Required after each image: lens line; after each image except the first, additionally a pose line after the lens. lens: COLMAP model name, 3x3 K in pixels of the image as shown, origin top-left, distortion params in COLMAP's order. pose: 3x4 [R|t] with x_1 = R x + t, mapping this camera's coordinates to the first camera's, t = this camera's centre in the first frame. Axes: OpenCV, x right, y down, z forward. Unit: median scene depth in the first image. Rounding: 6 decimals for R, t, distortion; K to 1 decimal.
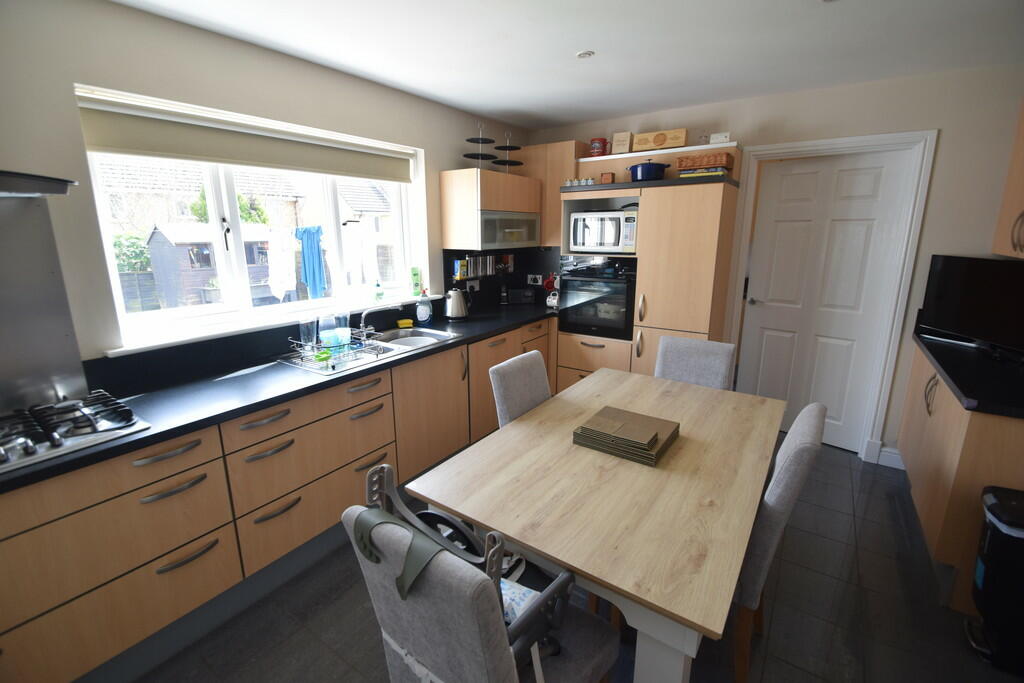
lens RADIAL K [[447.6, 0, 502.1], [0, 447.6, 337.6], [0, 0, 1]] dist [0.017753, -0.019099]
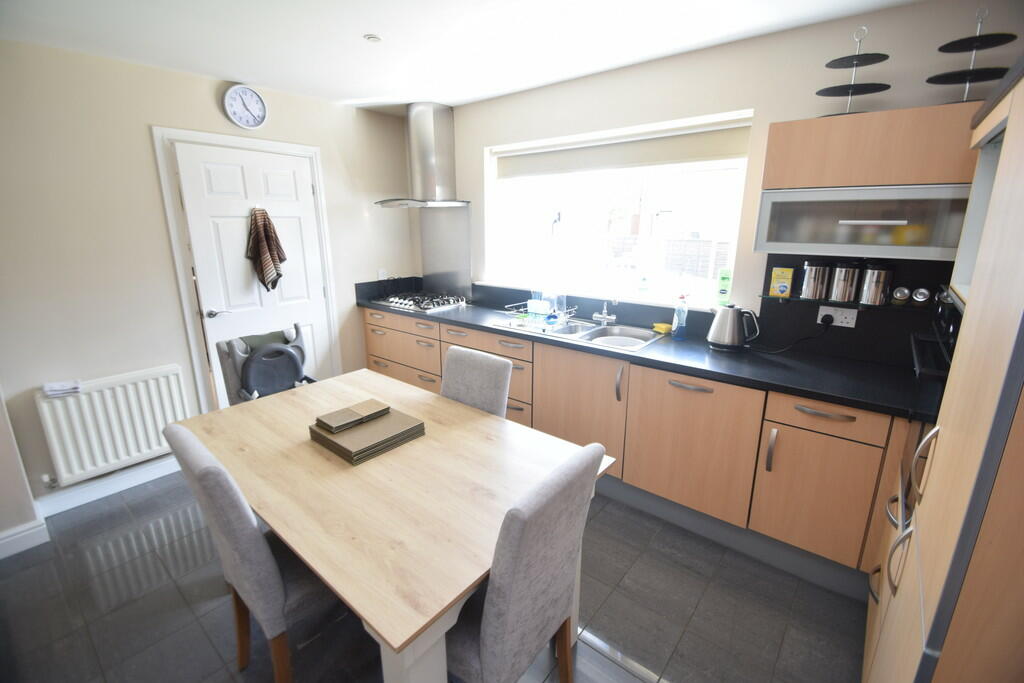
lens RADIAL K [[447.6, 0, 502.1], [0, 447.6, 337.6], [0, 0, 1]] dist [0.017753, -0.019099]
pose [[-0.086023, 0.257996, -0.962309, 0.949981], [-0.228755, 0.934969, 0.271116, -0.259785], [0.969676, 0.243455, -0.021411, 1.034633]]
